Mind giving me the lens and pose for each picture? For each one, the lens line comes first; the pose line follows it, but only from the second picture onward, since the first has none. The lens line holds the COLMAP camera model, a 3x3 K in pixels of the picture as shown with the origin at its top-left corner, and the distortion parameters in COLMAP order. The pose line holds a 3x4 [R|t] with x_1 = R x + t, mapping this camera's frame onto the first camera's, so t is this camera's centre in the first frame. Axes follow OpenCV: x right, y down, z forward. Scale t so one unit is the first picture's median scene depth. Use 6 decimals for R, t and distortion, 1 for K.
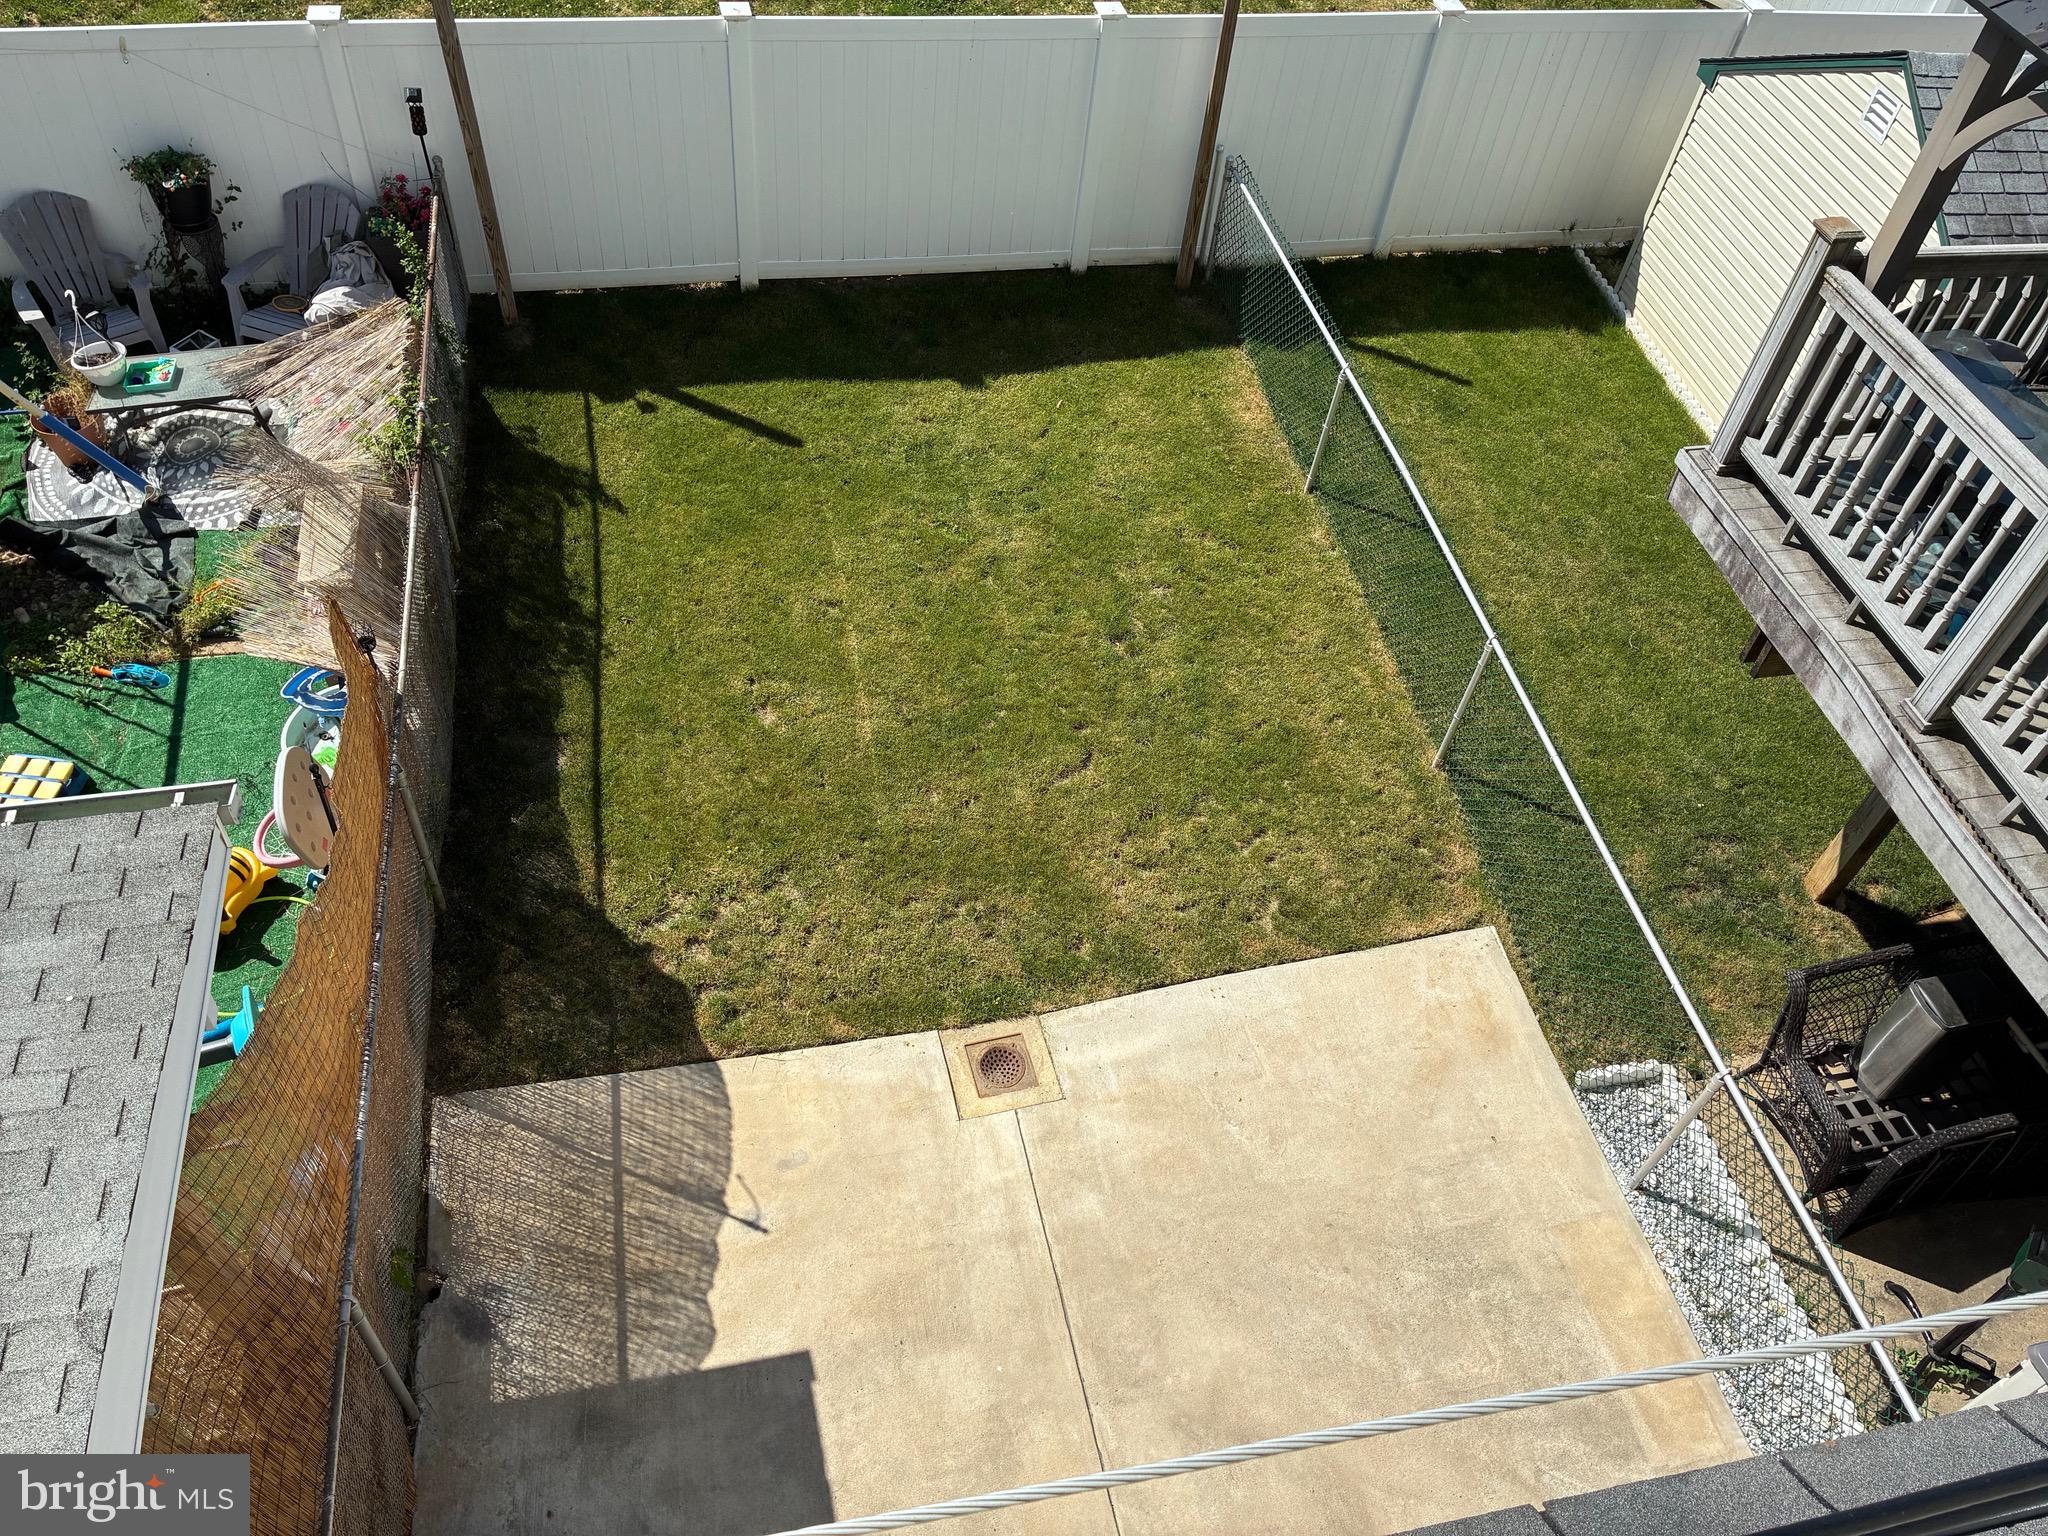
lens RADIAL K [[1560.8, 0, 1017.6], [0, 1560.8, 763.9], [0, 0, 1]] dist [0.015839, 0.002697]
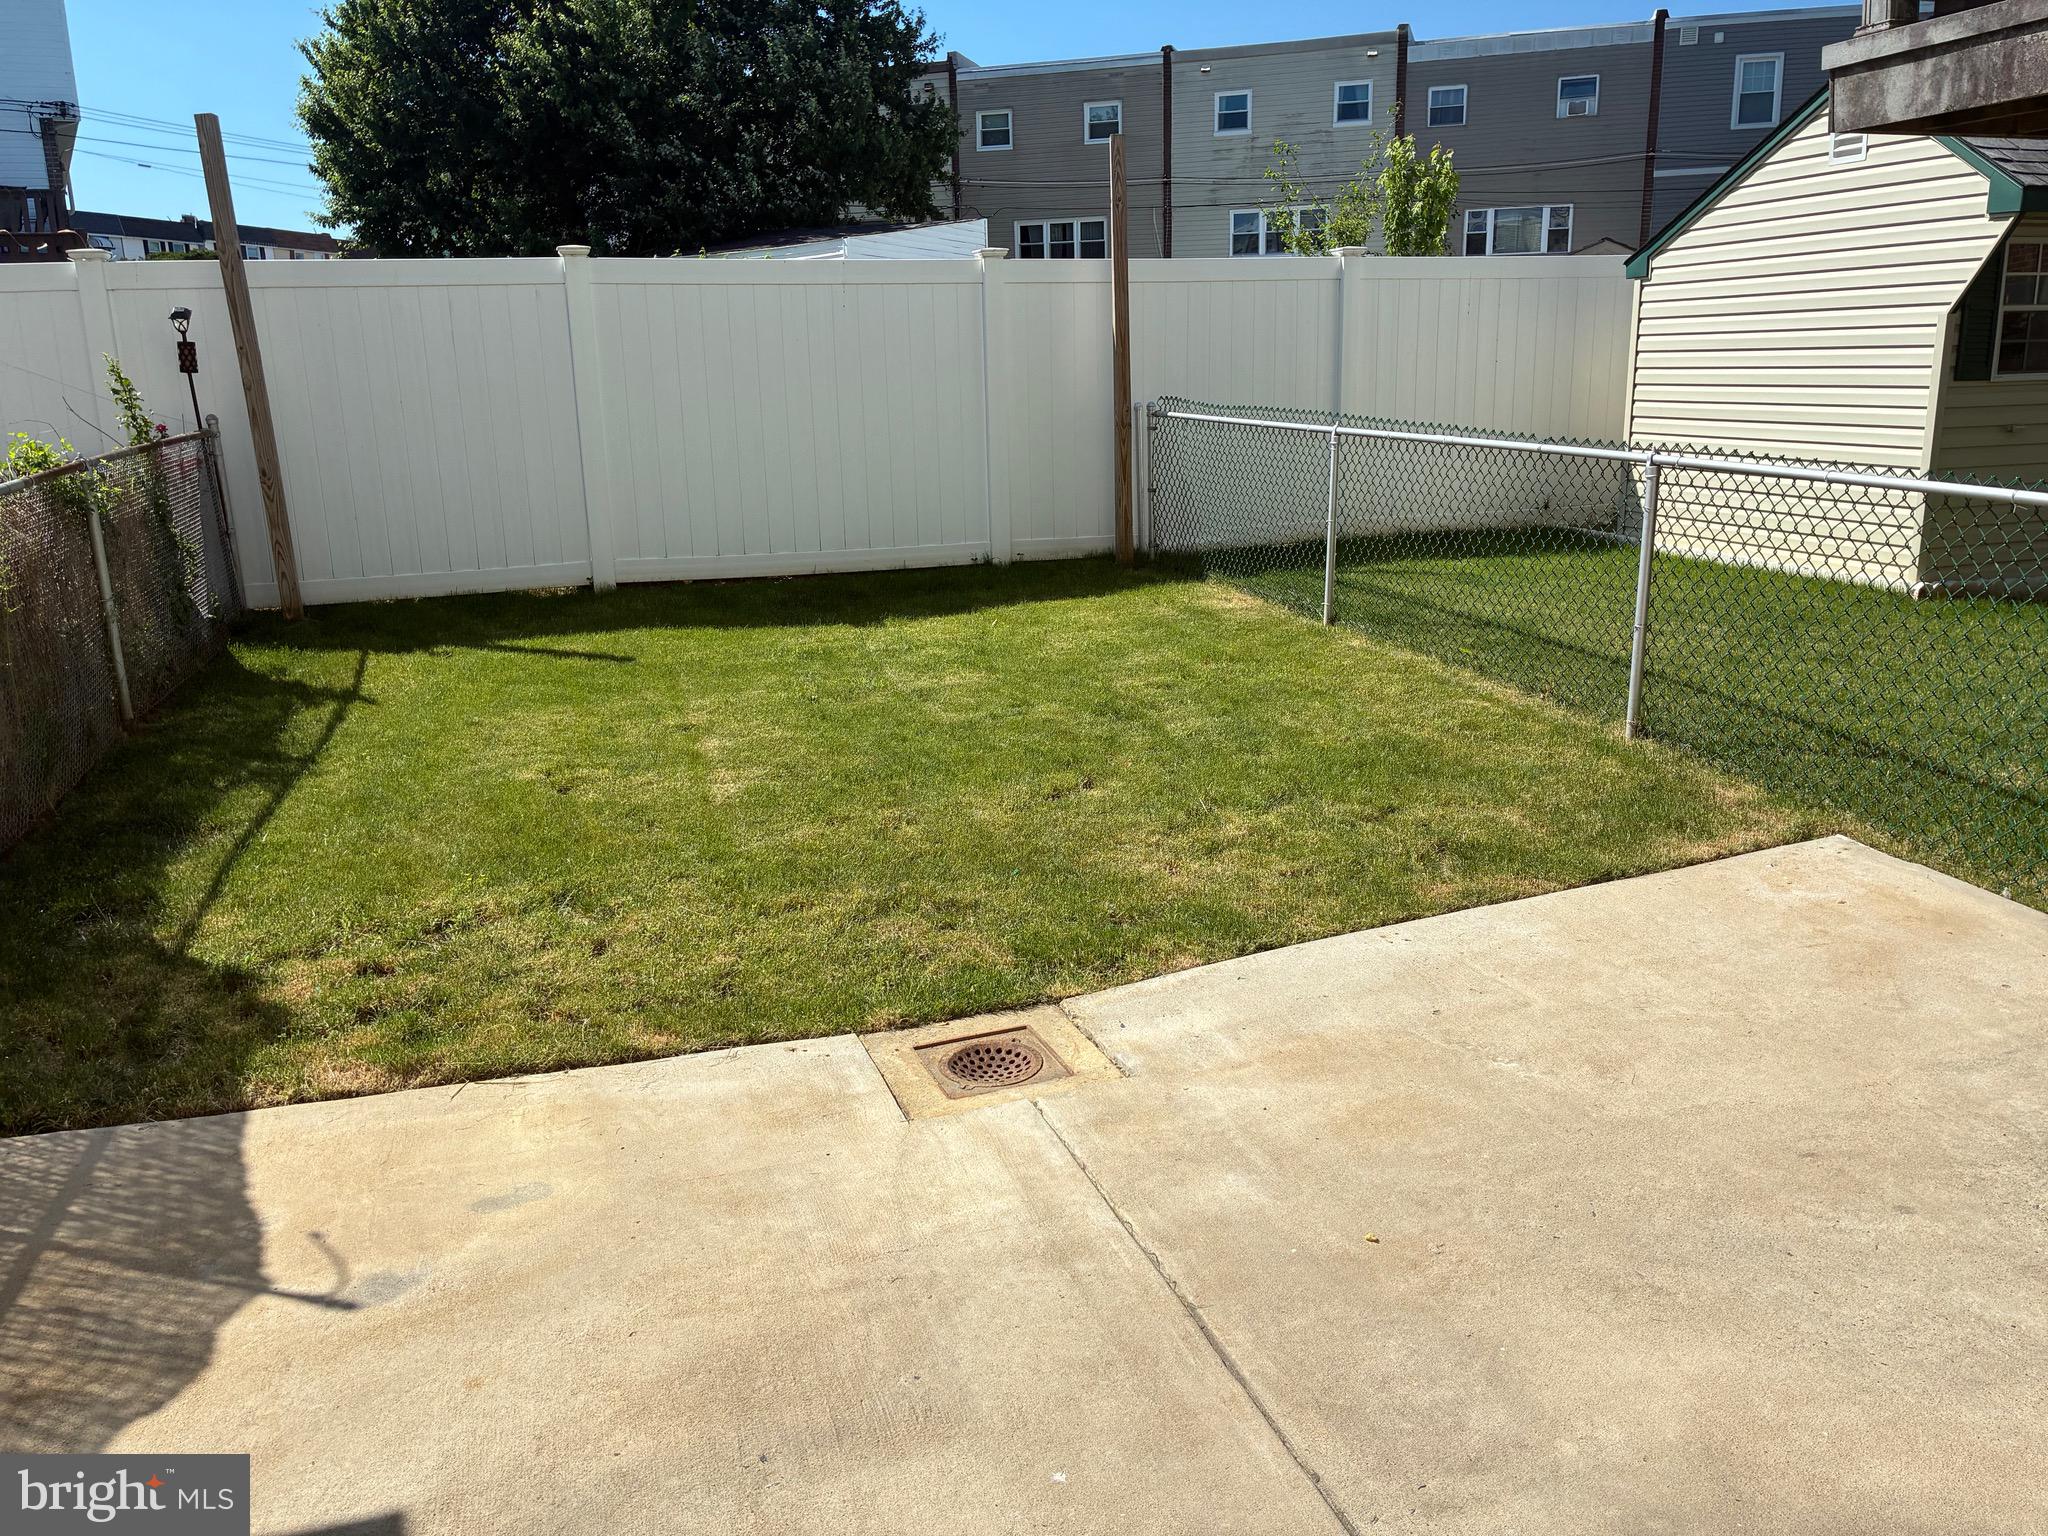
lens RADIAL K [[1560.8, 0, 1032.2], [0, 1560.8, 770.3], [0, 0, 1]] dist [0.015839, 0.002697]
pose [[0.989811, -0.128999, 0.060285, -0.015681], [0.140571, 0.817785, -0.558093, 0.390239], [0.022693, 0.560881, 0.827585, 0.558458]]
